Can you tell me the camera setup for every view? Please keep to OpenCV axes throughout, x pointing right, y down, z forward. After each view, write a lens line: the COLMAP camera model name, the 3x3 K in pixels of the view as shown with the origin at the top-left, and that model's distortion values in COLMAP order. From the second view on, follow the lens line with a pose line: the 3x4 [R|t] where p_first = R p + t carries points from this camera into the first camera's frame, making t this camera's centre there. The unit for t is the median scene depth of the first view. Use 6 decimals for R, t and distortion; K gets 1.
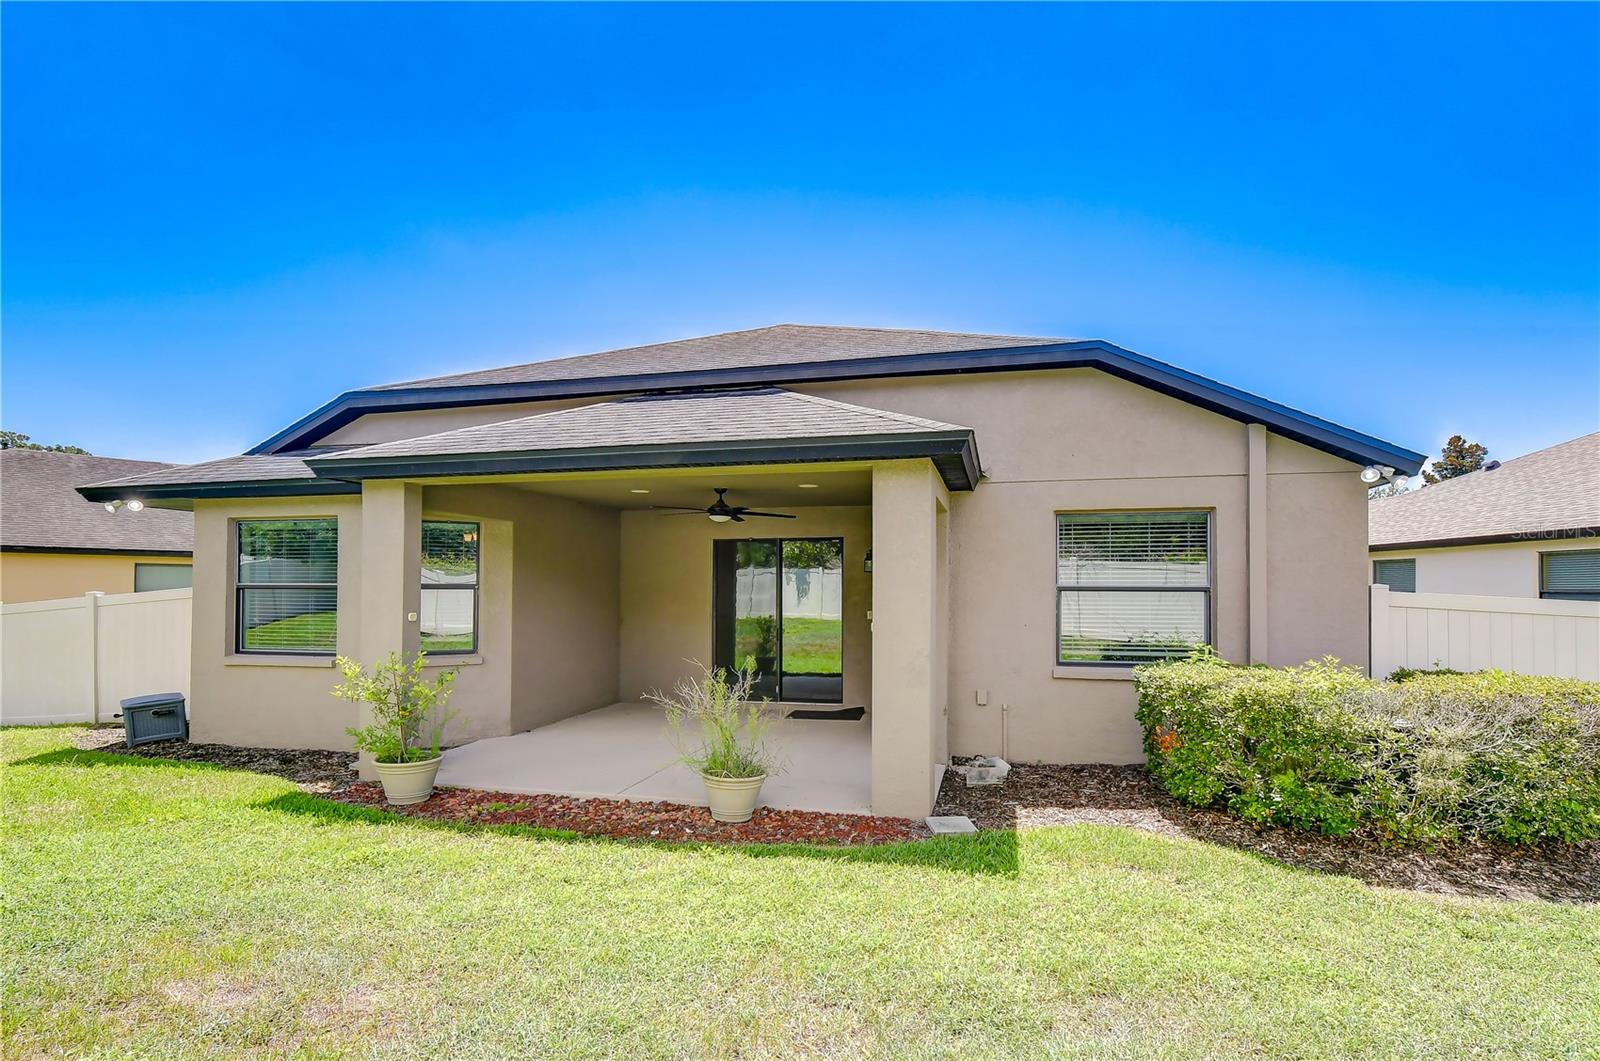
lens RADIAL K [[729.4, 0, 1085.9], [0, 729.4, 524.1], [0, 0, 1]] dist [0.001508, -0.000797]
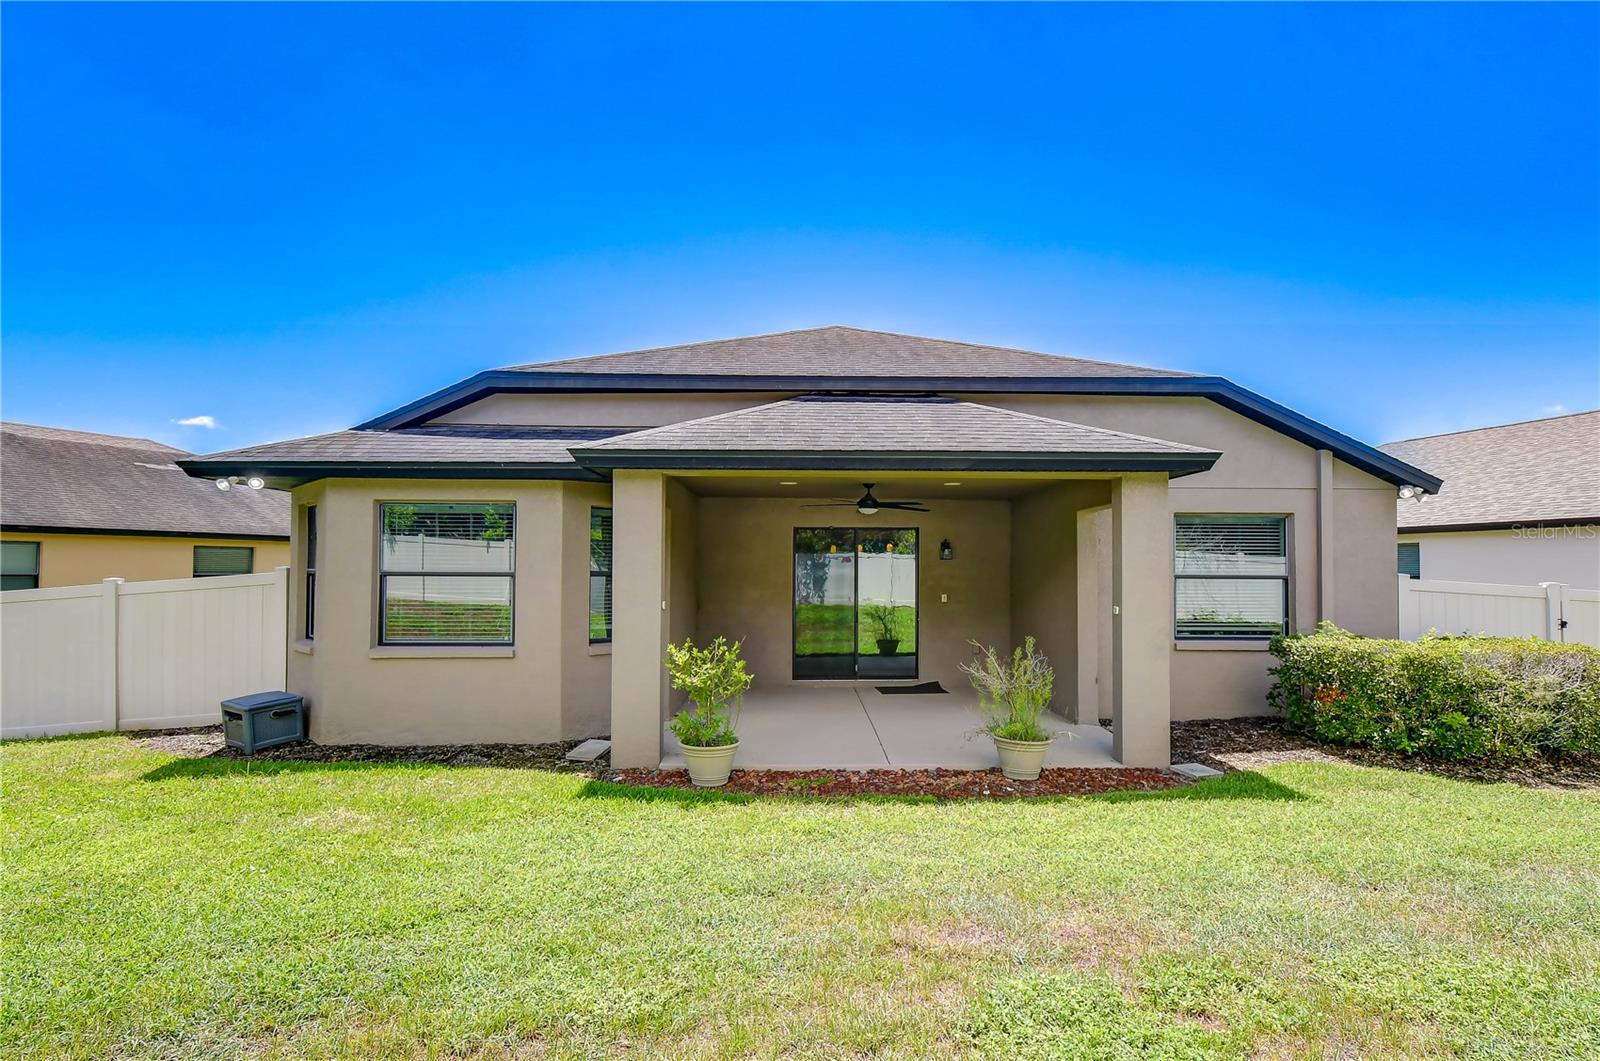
lens RADIAL K [[688.5, 0, 978.7], [0, 688.5, 495.9], [0, 0, 1]] dist [-0.000648, 0.000267]
pose [[0.969989, 0.028995, 0.241413, -0.646954], [-0.025634, 0.999526, -0.017054, -0.018306], [-0.241793, 0.010354, 0.970273, -0.038967]]
